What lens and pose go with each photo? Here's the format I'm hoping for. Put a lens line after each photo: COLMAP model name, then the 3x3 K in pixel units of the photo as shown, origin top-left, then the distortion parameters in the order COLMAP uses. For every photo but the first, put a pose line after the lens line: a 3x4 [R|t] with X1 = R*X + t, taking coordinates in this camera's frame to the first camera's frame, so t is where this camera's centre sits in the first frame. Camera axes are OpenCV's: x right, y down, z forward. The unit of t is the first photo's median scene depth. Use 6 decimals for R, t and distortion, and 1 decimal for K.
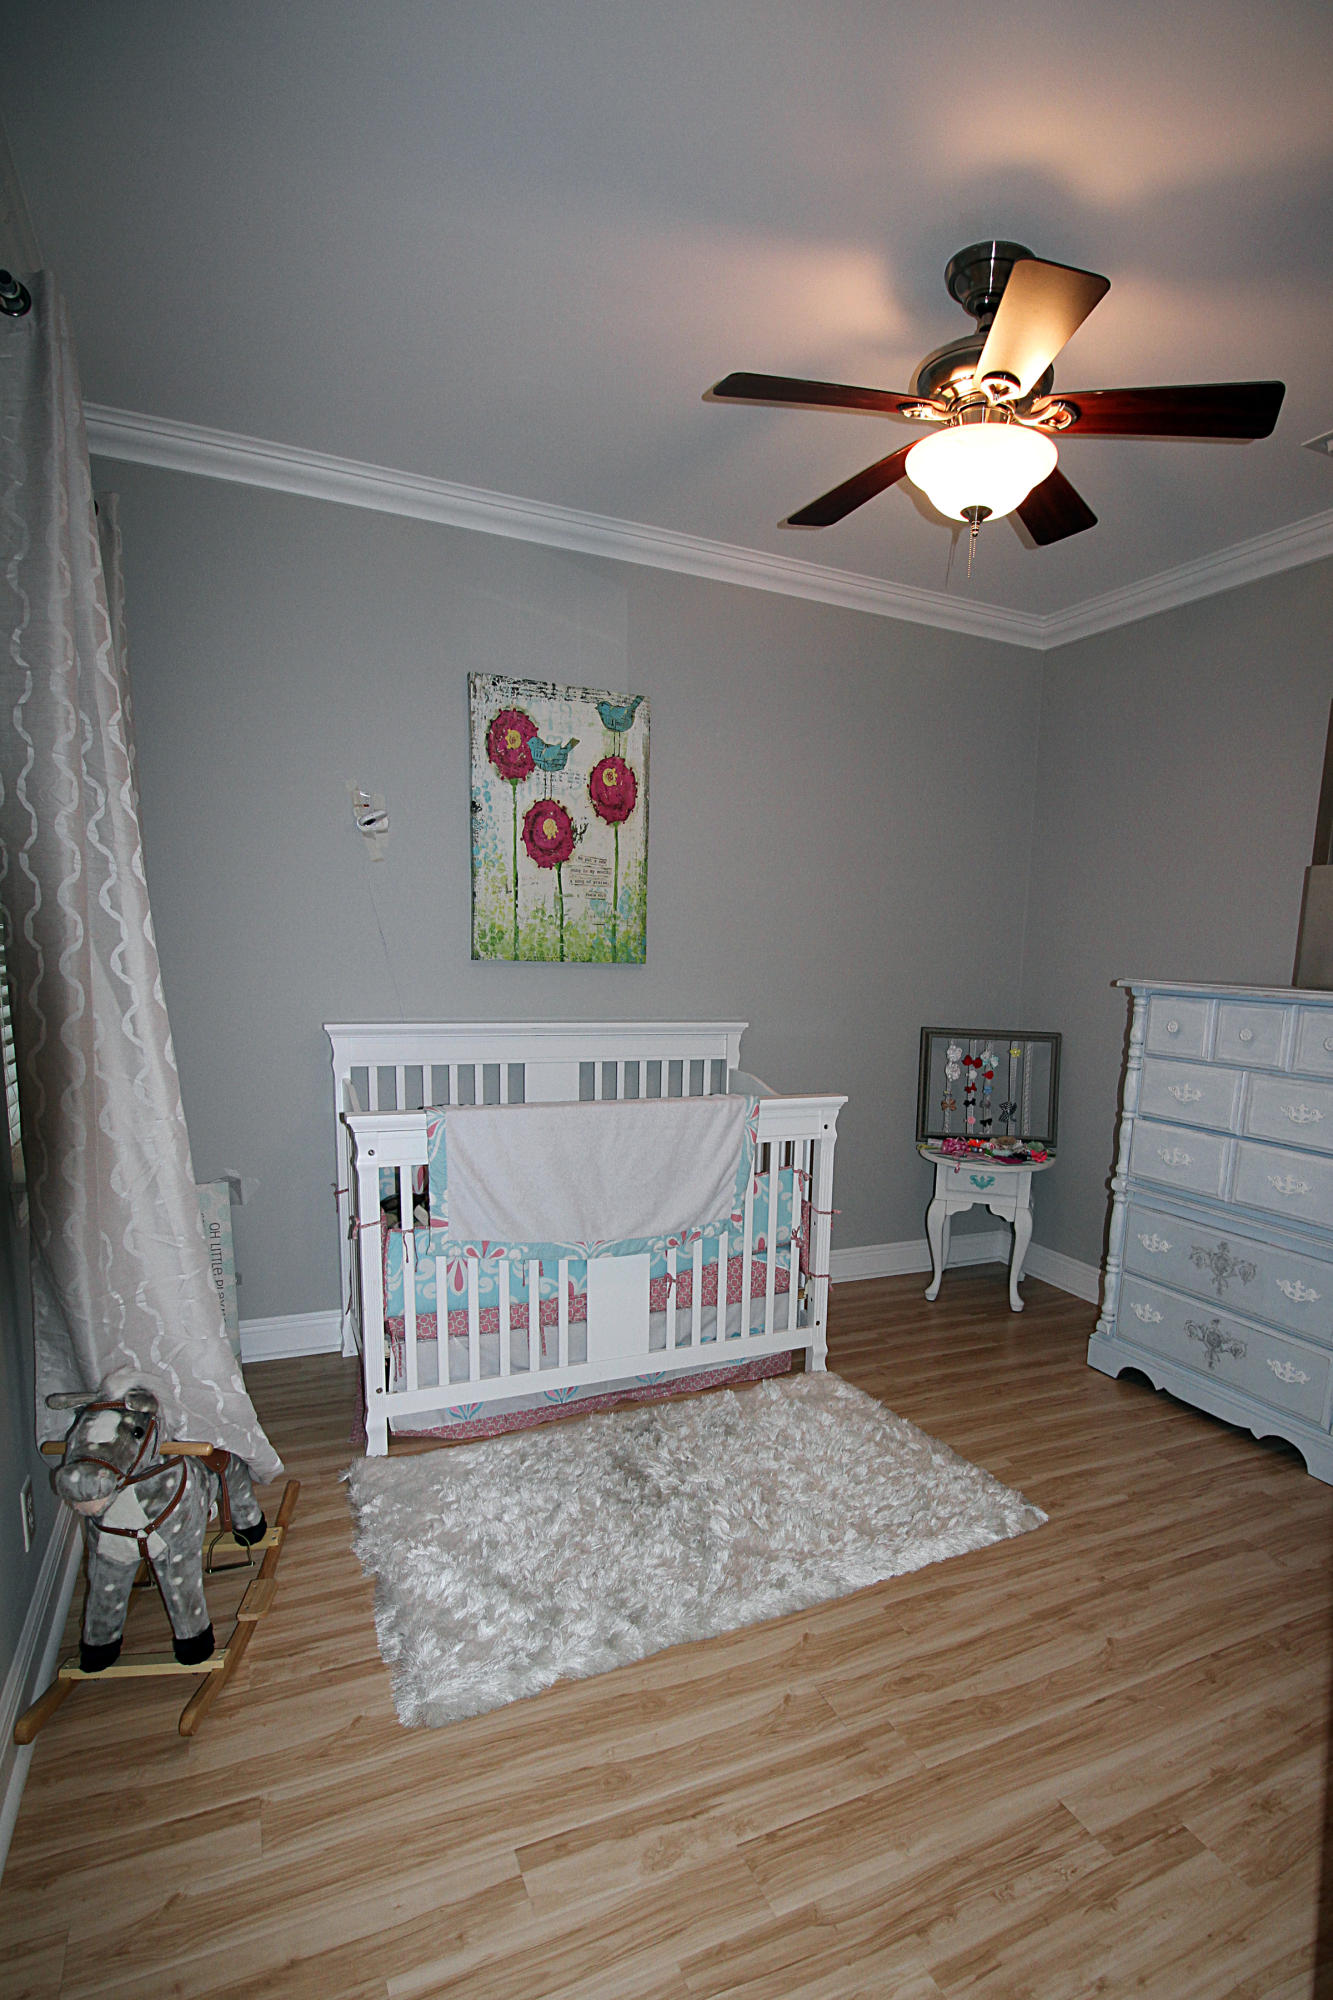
lens RADIAL K [[923.4, 0, 674.4], [0, 923.4, 1008.8], [0, 0, 1]] dist [-0.020696, -0.005617]
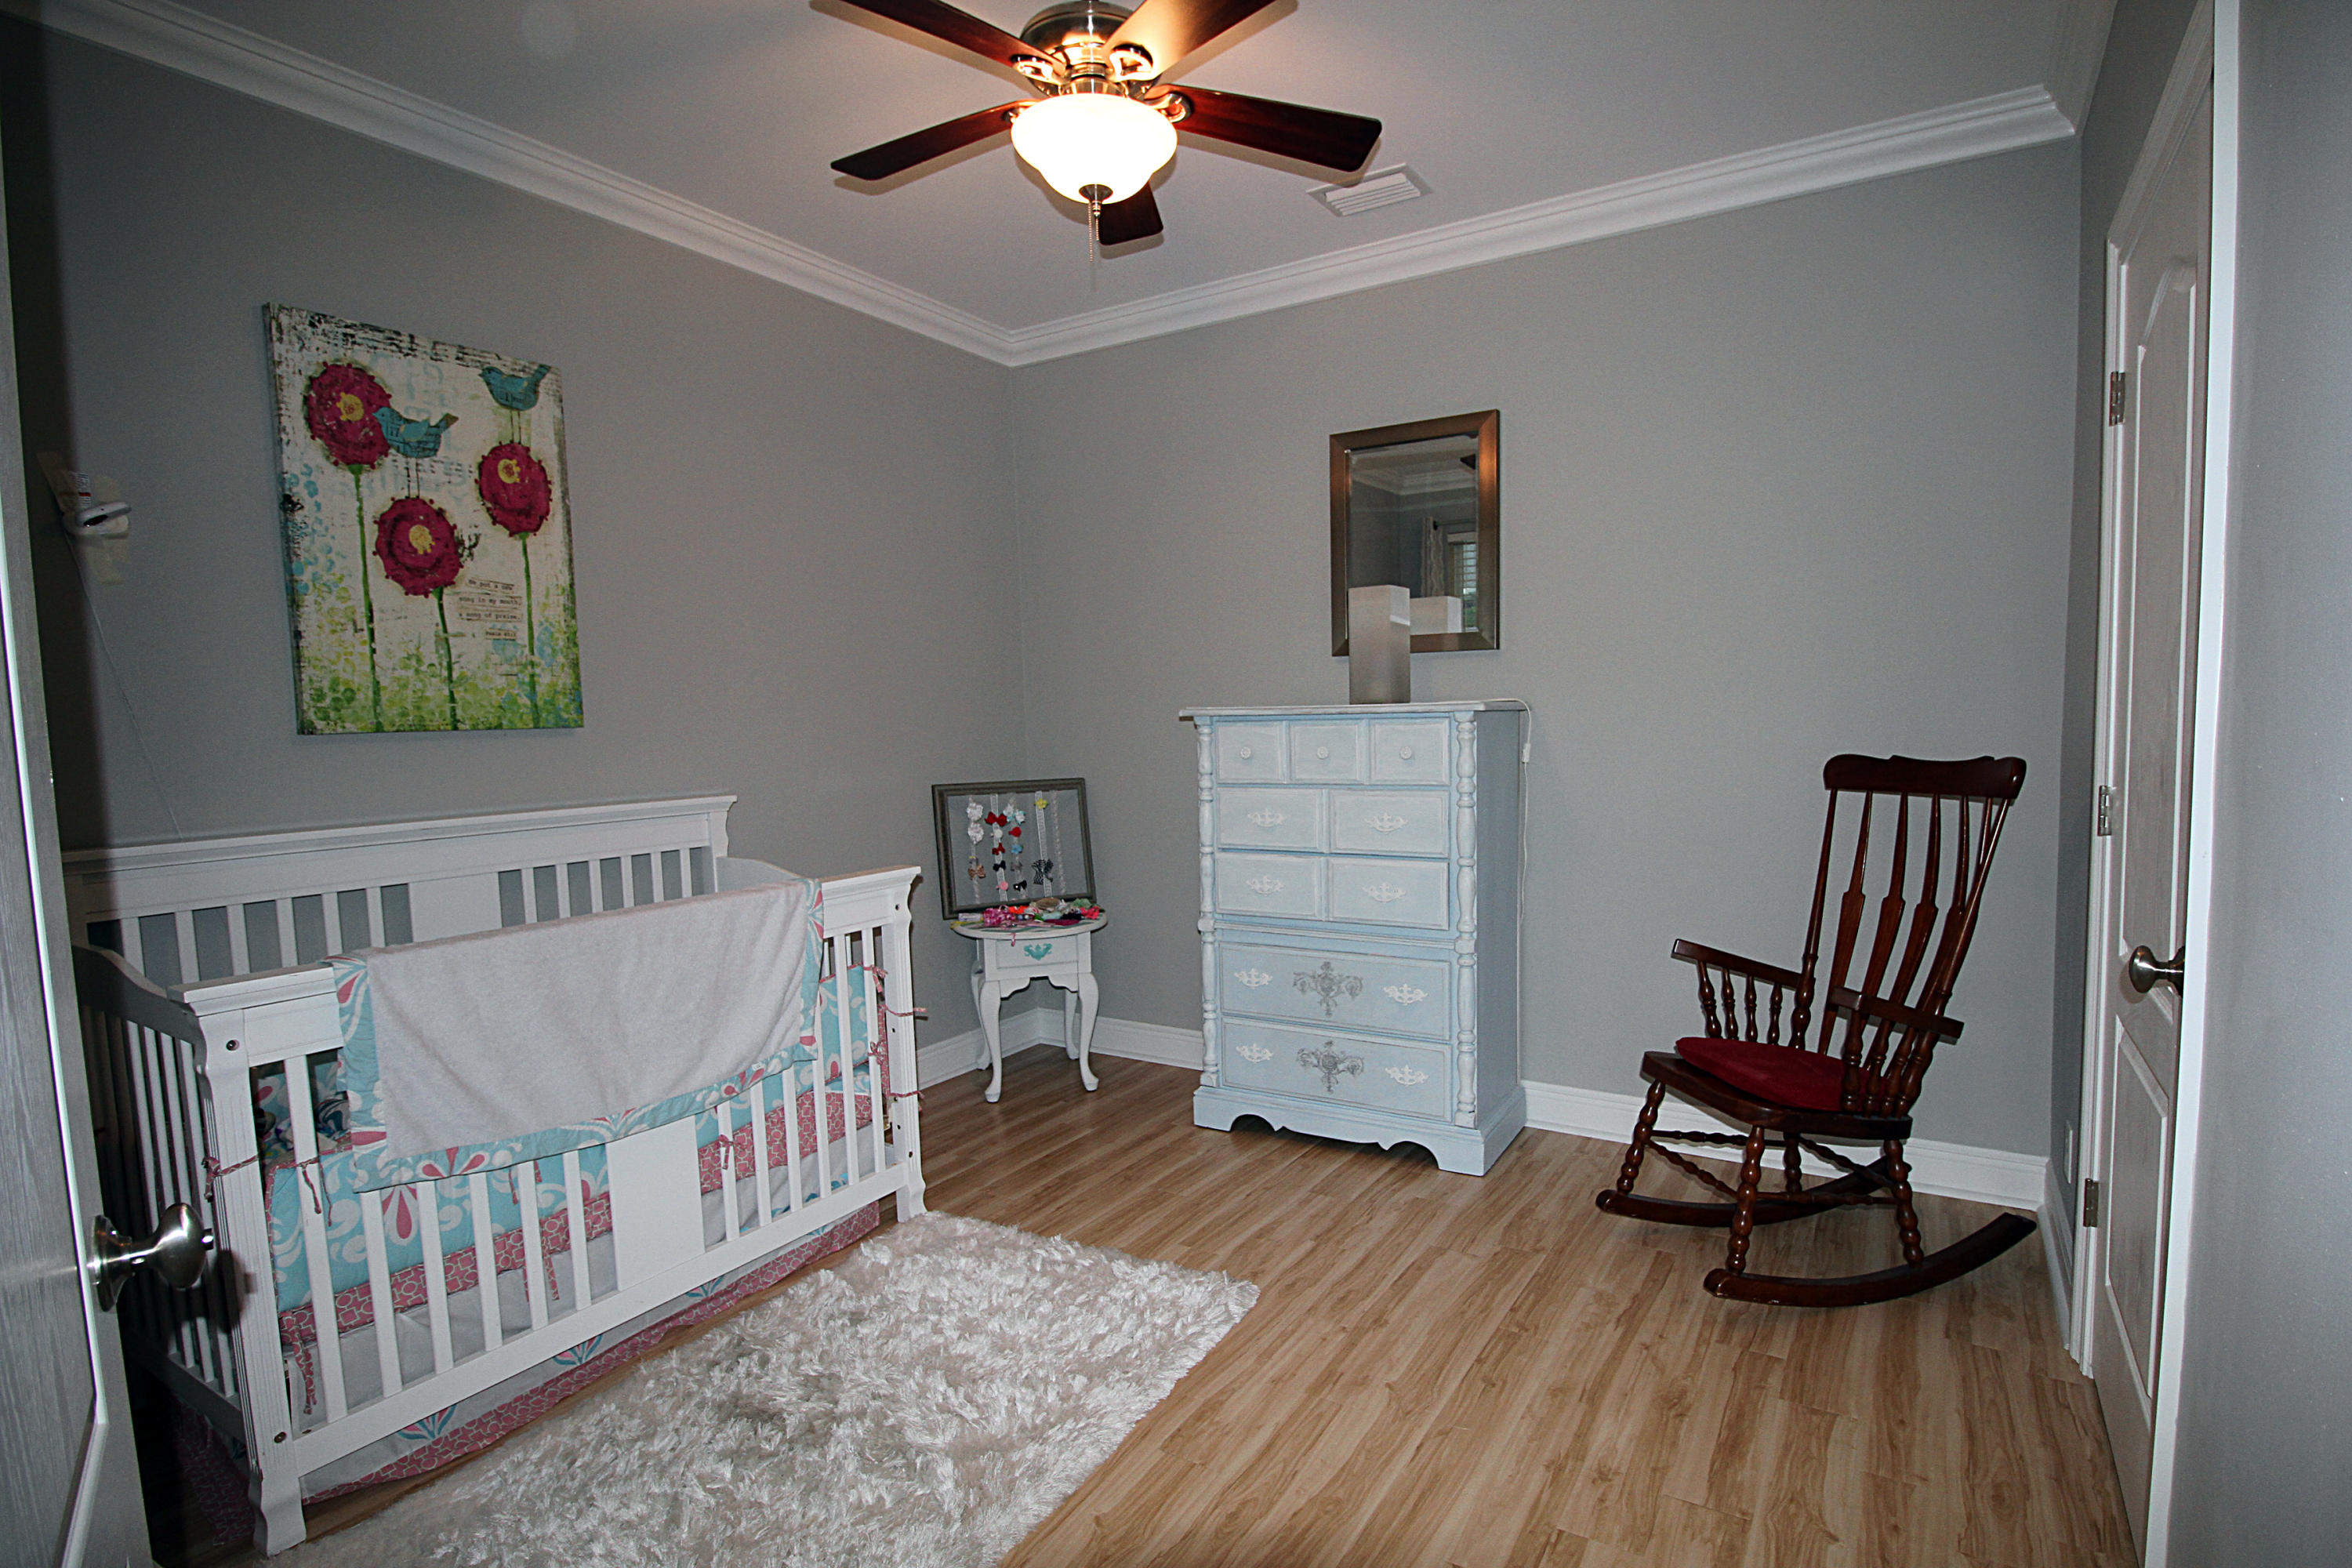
lens RADIAL K [[1085.9, 0, 1143.6], [0, 1085.9, 711.8], [0, 0, 1]] dist [-0.020696, -0.005617]
pose [[0.850928, -0.049259, 0.522967, -0.151591], [0.081684, 0.995891, -0.039106, 0.012789], [-0.518892, 0.075994, 0.851455, 0.069924]]
